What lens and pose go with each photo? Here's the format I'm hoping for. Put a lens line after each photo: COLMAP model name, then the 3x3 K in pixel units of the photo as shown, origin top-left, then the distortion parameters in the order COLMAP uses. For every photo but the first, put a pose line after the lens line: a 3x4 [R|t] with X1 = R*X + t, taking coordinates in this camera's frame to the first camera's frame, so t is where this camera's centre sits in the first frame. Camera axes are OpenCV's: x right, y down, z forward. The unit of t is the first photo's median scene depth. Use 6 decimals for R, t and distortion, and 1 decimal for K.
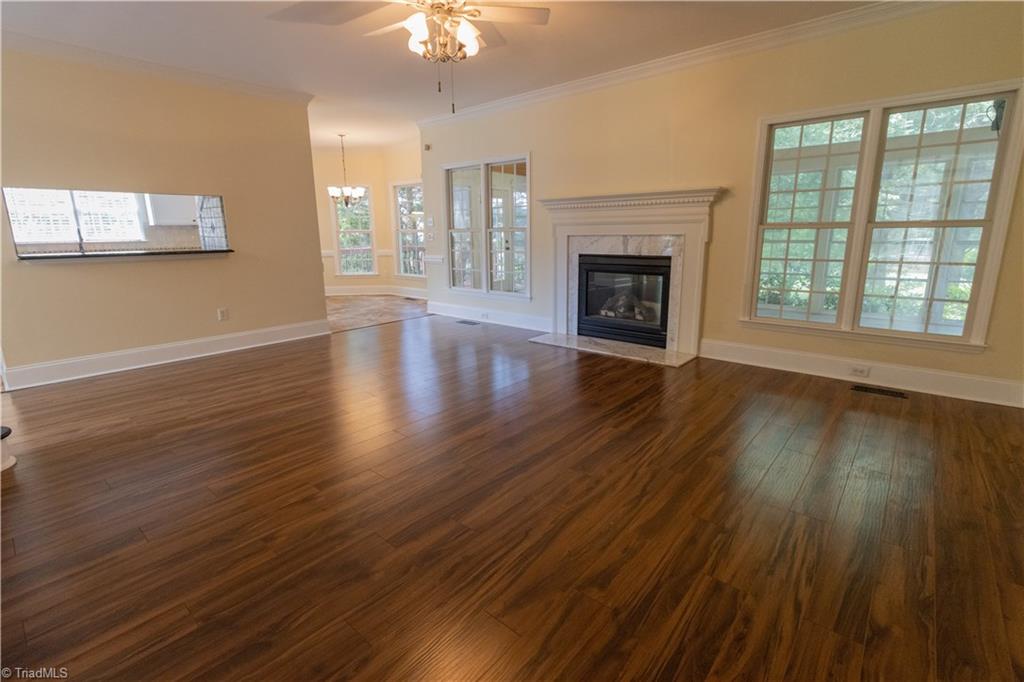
lens RADIAL K [[471.0, 0, 512.2], [0, 471.0, 331.4], [0, 0, 1]] dist [0.000270, -0.013382]
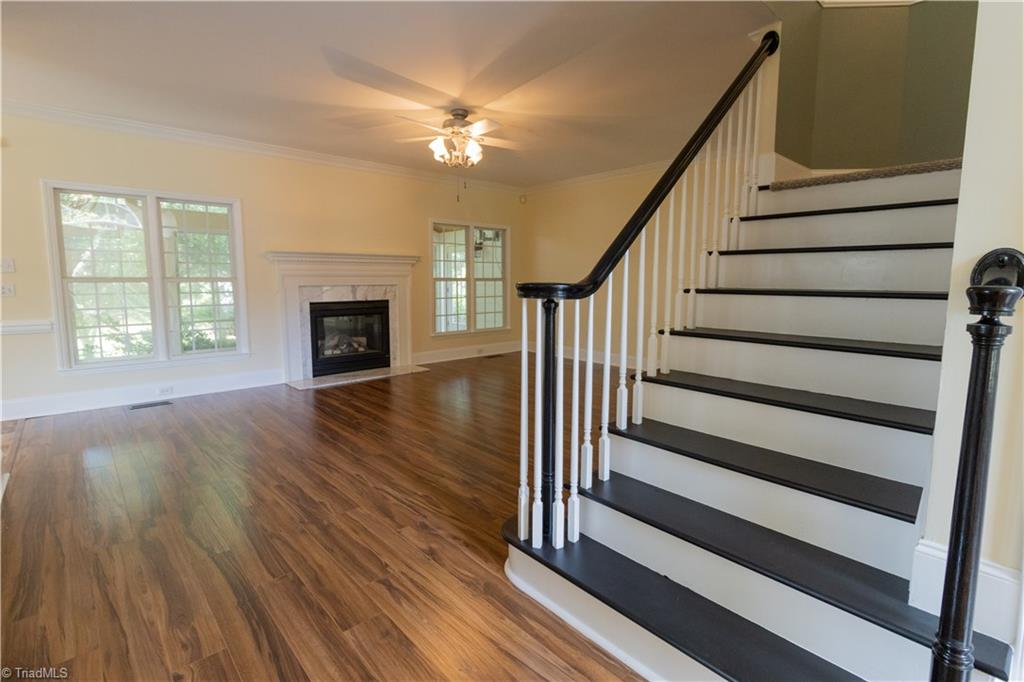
lens RADIAL K [[484.3, 0, 521.2], [0, 484.3, 329.1], [0, 0, 1]] dist [0.000042, -0.000182]
pose [[0.105244, -0.093572, 0.990034, -1.019482], [0.203306, 0.976560, 0.070687, -0.092480], [-0.973442, 0.193841, 0.121801, 0.440403]]
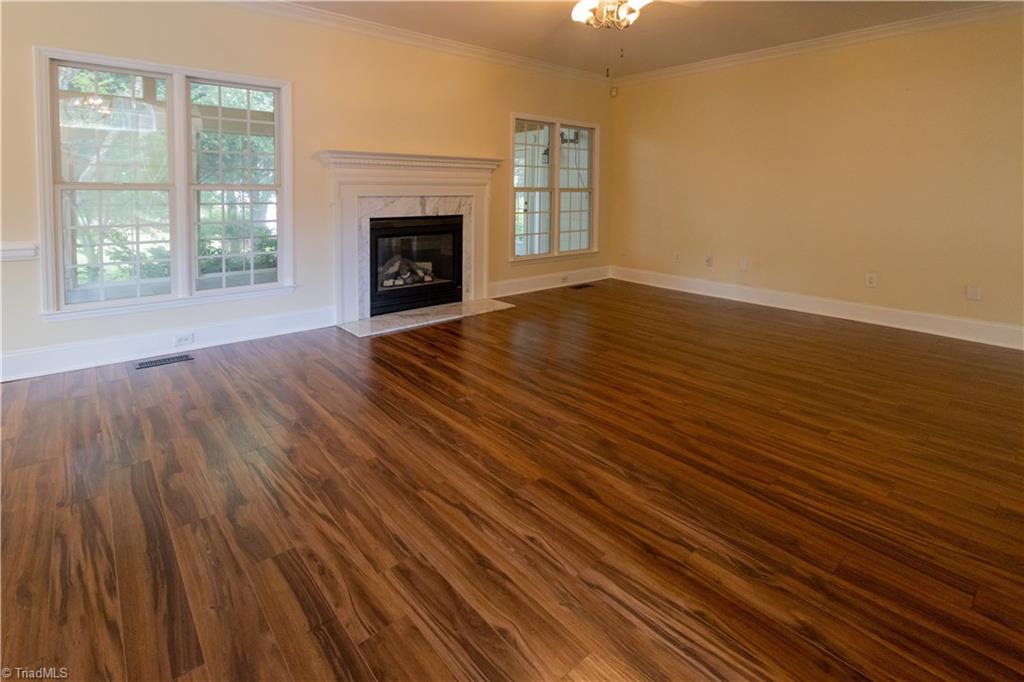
lens RADIAL K [[508.2, 0, 513.0], [0, 508.2, 211.7], [0, 0, 1]] dist [-0.000746, -0.000122]
pose [[0.148488, -0.031988, 0.988397, -0.782342], [0.196751, 0.980451, 0.002172, -0.140872], [-0.969144, 0.194146, 0.151879, 0.681168]]
